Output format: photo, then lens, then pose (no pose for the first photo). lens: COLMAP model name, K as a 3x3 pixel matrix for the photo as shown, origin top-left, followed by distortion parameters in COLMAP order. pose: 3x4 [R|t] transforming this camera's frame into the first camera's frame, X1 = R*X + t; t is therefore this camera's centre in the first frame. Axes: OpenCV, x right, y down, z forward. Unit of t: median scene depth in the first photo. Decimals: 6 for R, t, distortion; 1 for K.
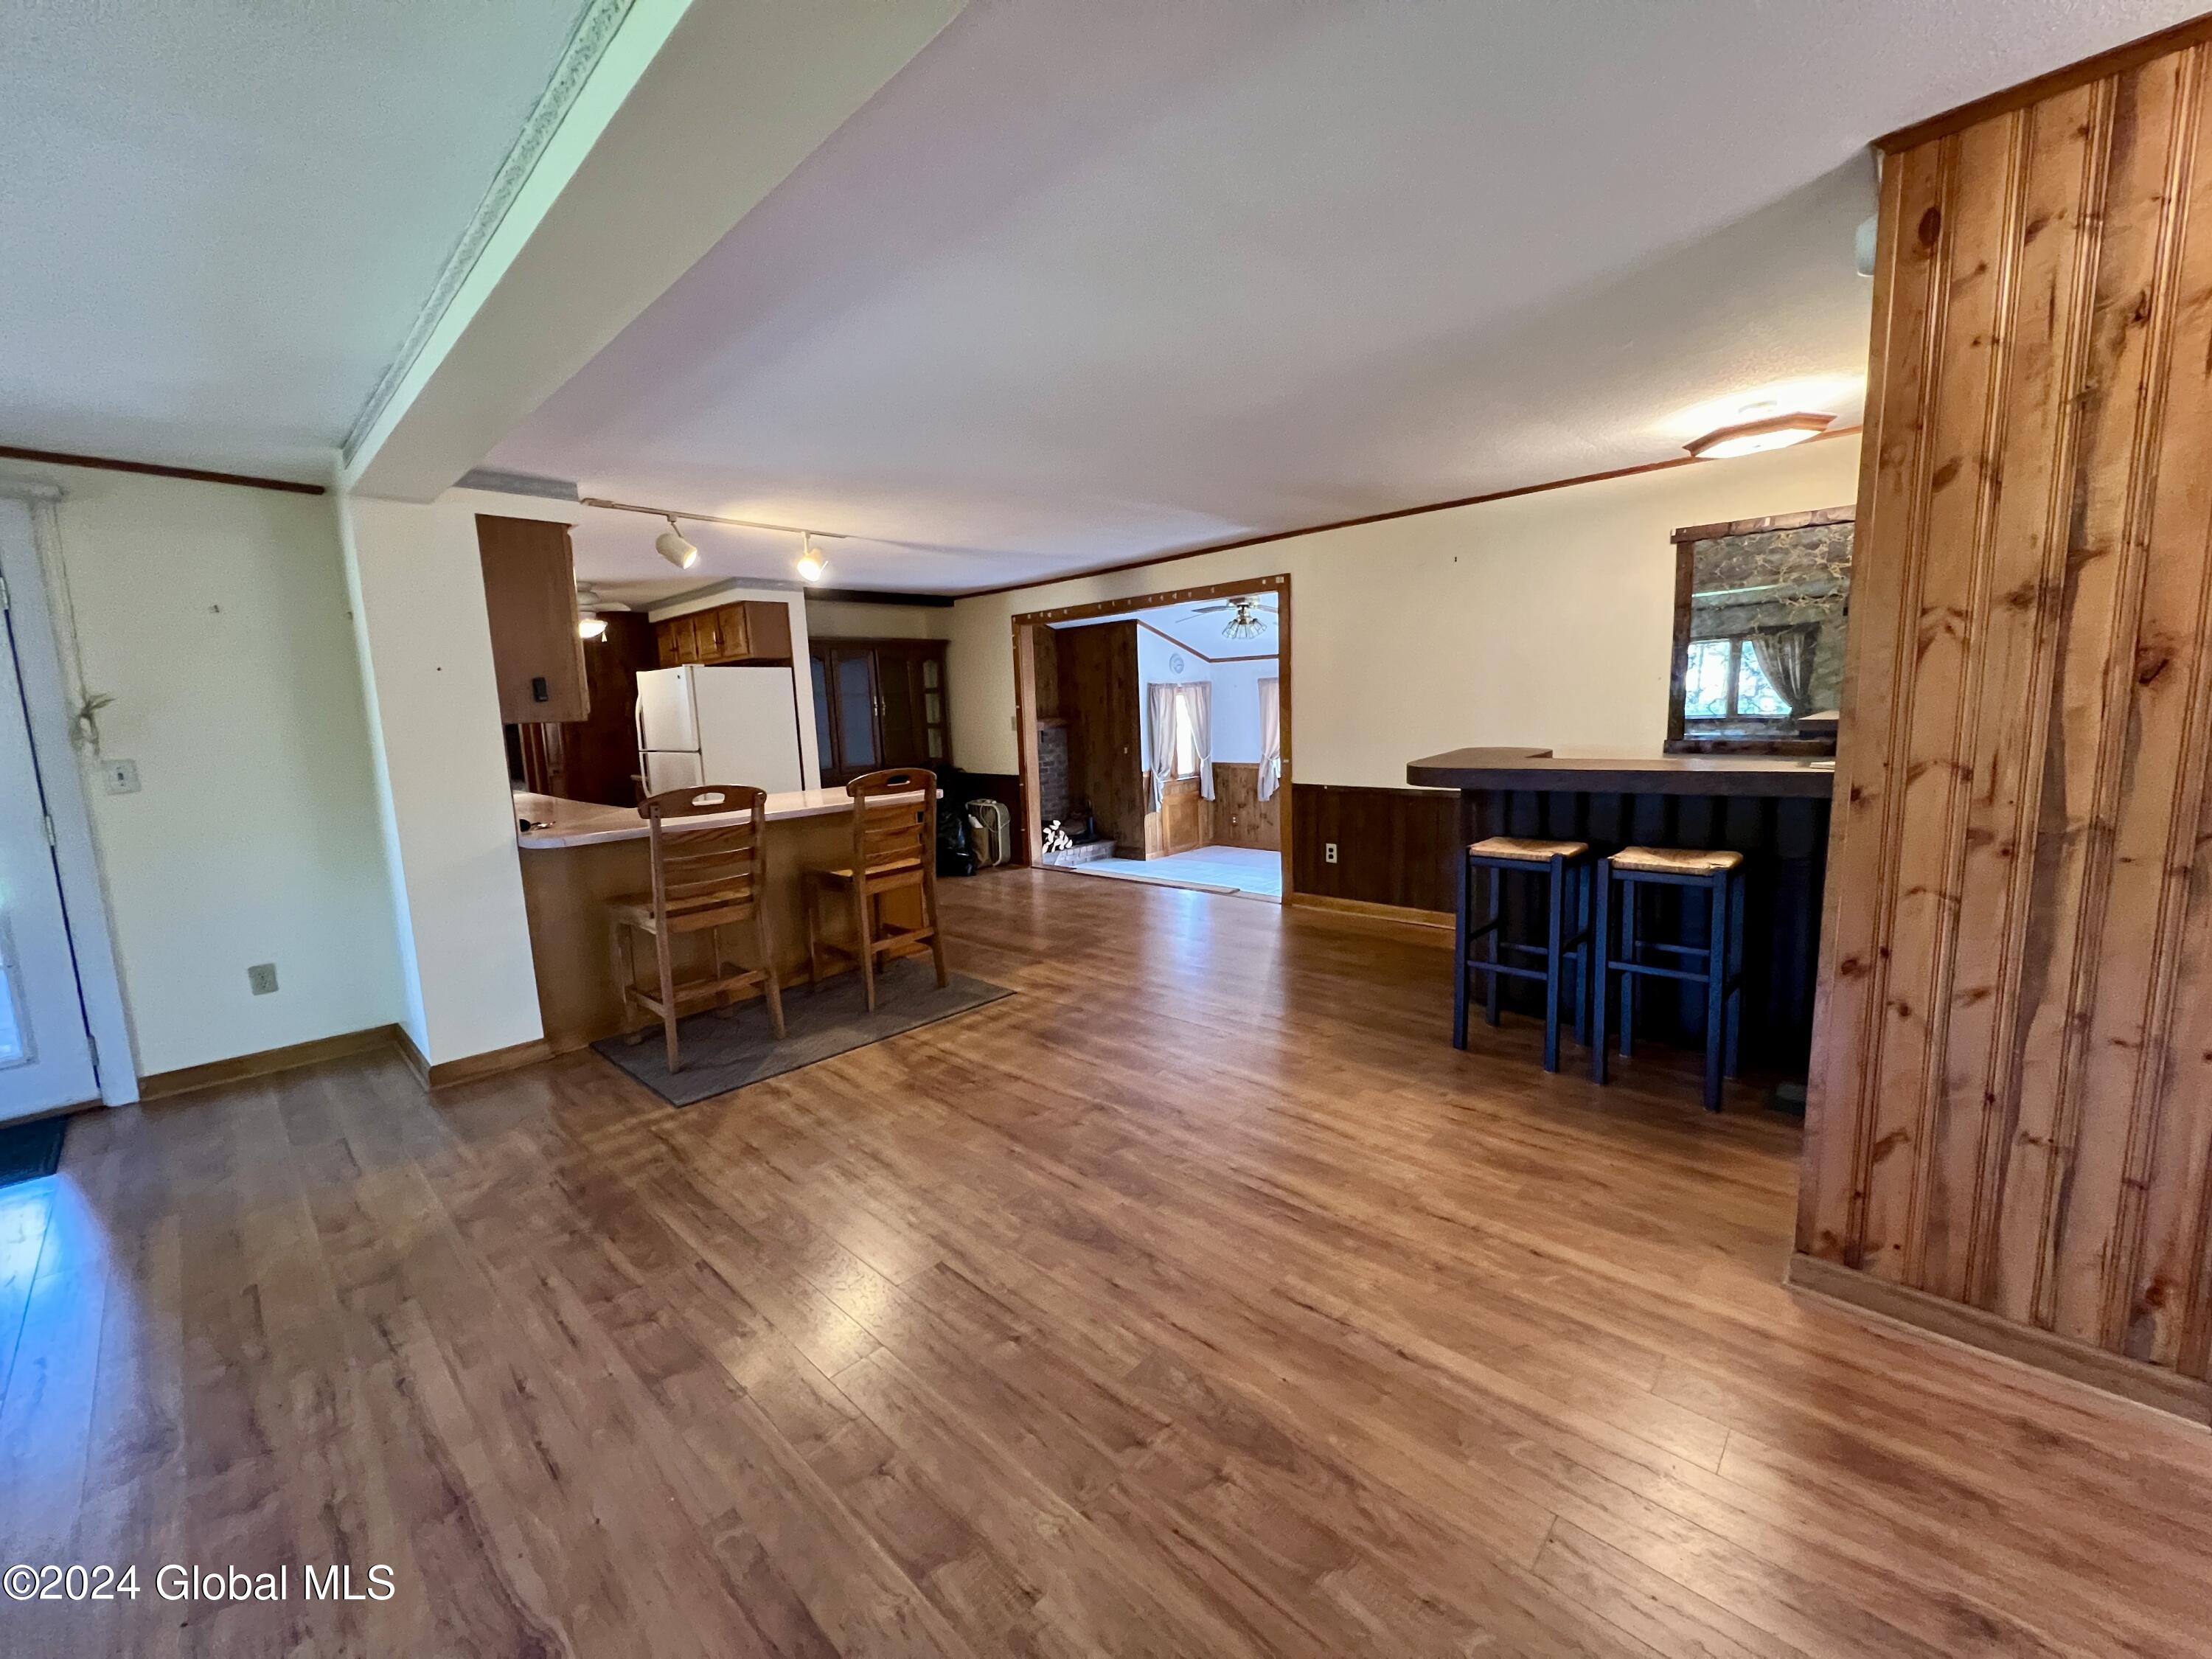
lens RADIAL K [[886.2, 0, 1108.6], [0, 886.2, 829.8], [0, 0, 1]] dist [-0.003037, 0.001066]
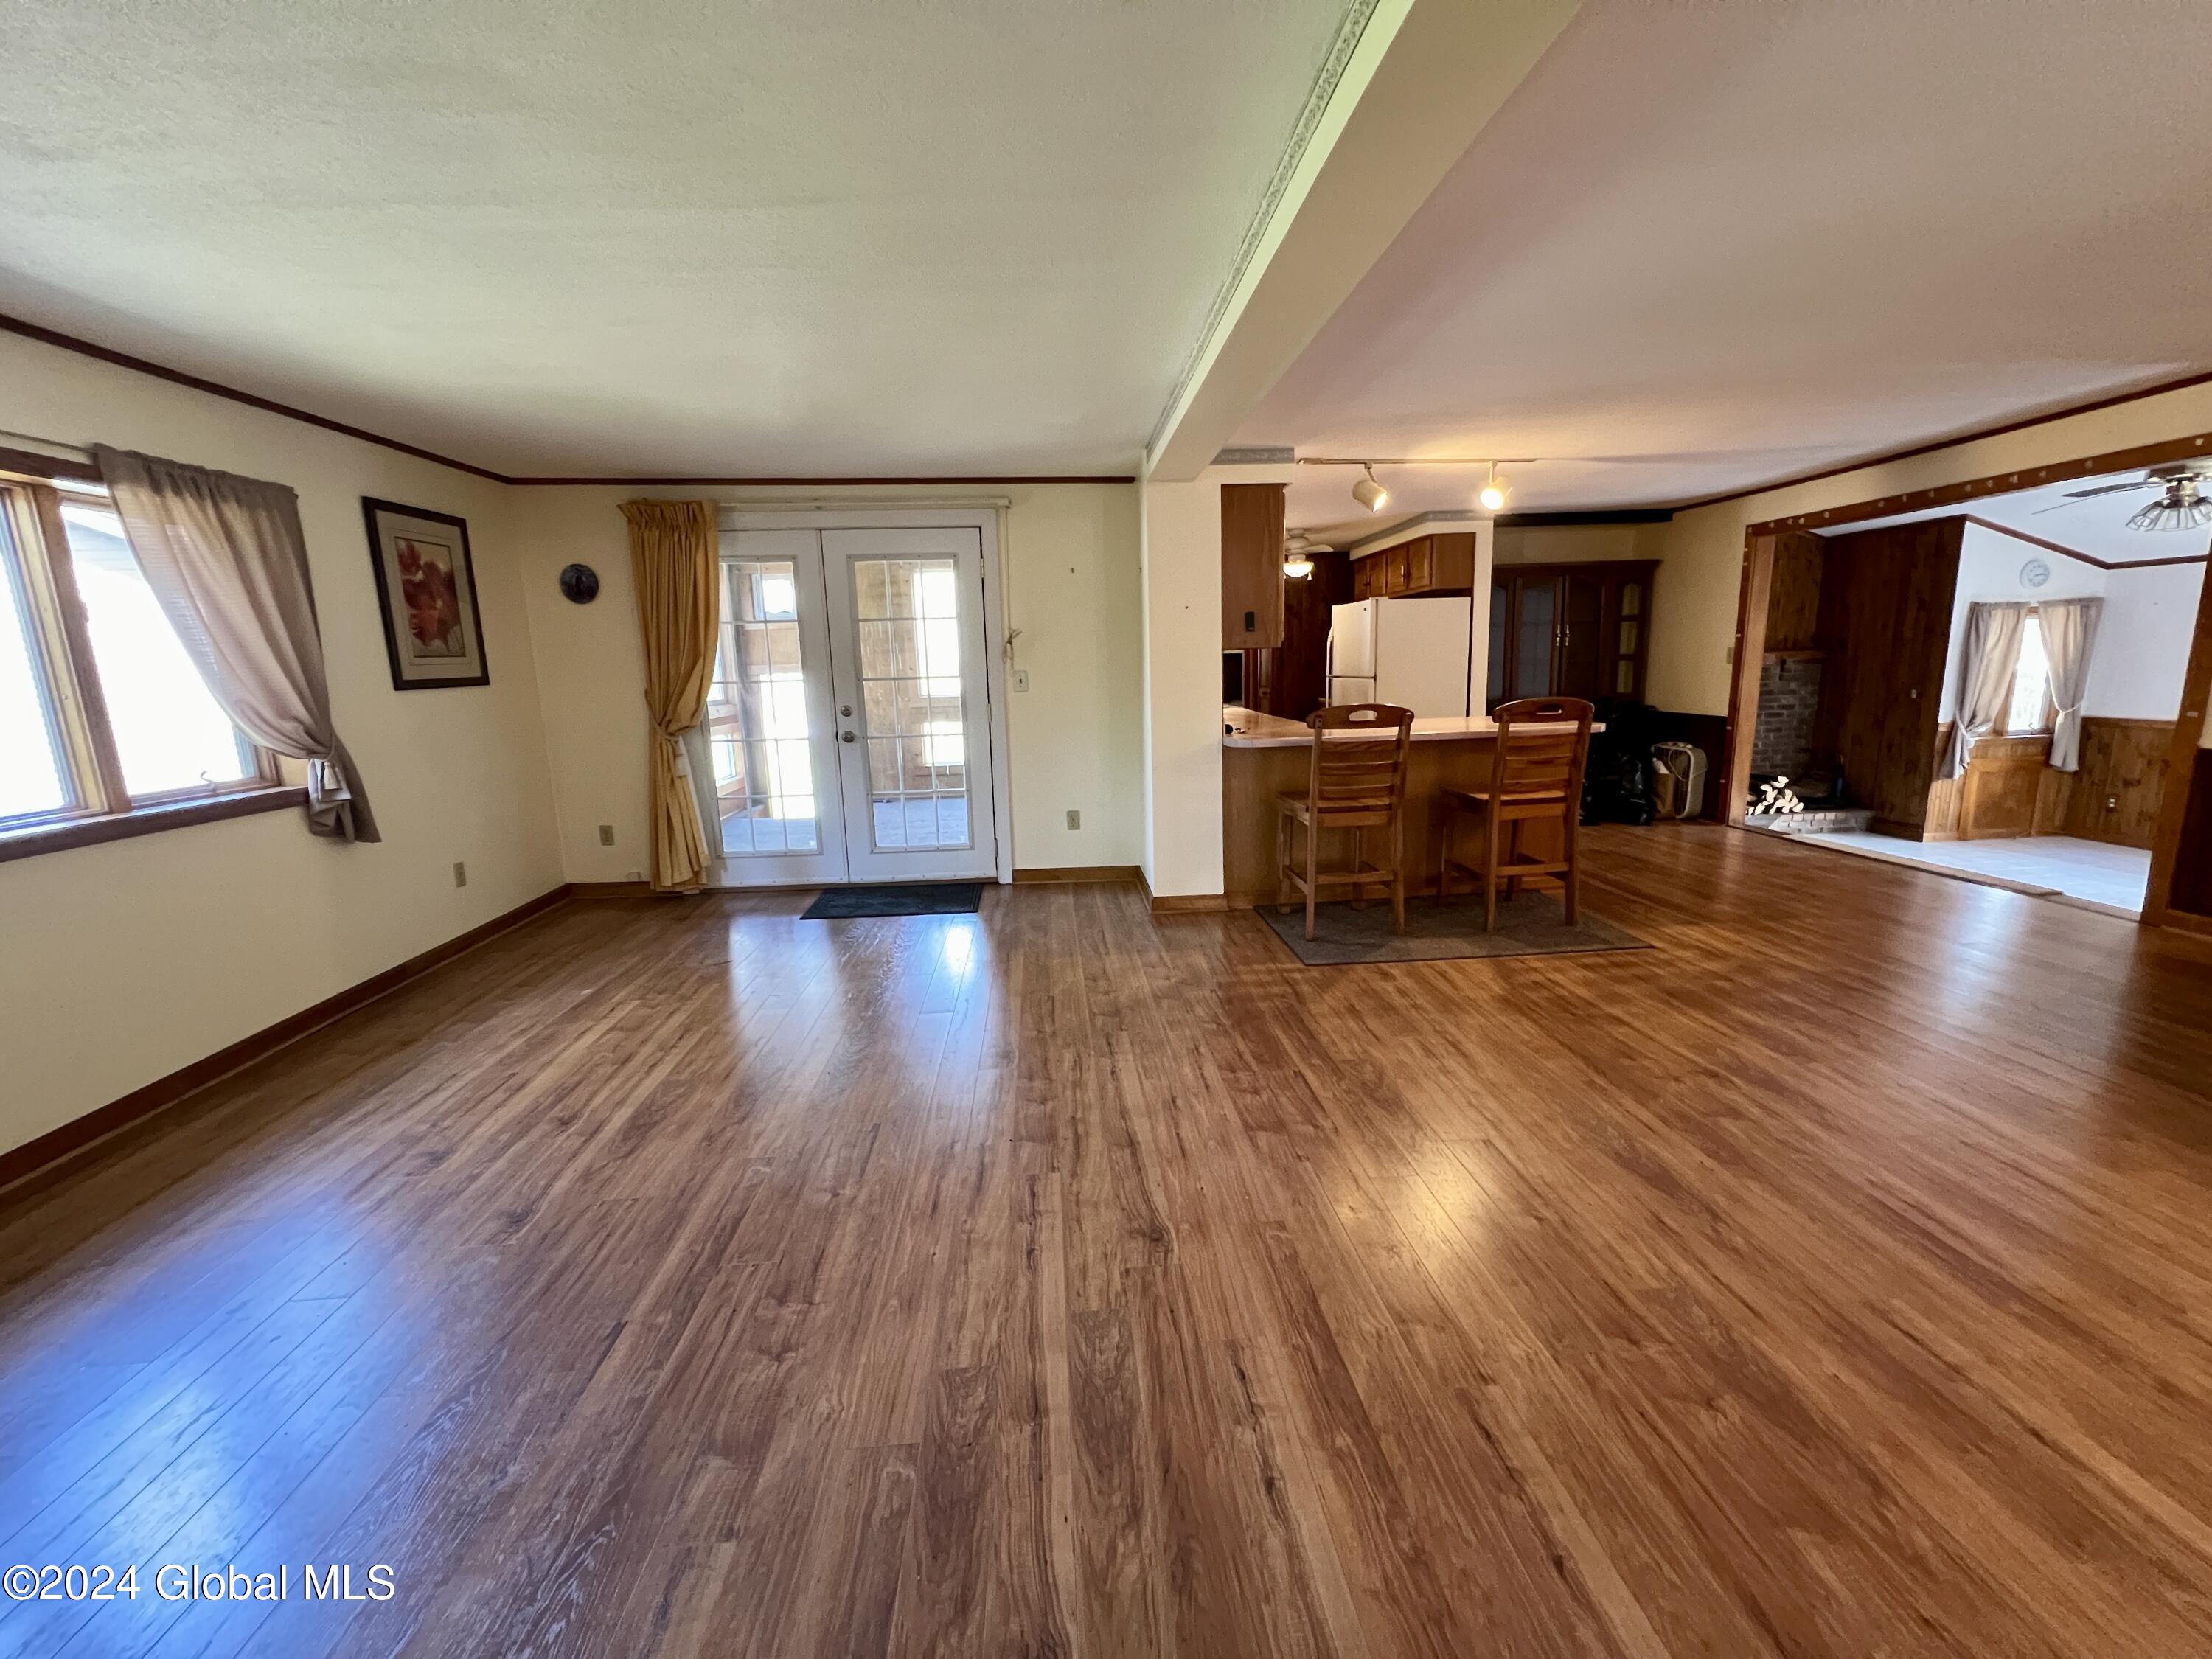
lens RADIAL K [[886.2, 0, 1106.3], [0, 886.2, 825.6], [0, 0, 1]] dist [-0.003037, 0.001066]
pose [[0.737520, 0.136233, -0.661441, 0.087123], [-0.089608, 0.990522, 0.104096, 0.017628], [0.669353, -0.017503, 0.742738, -0.085387]]
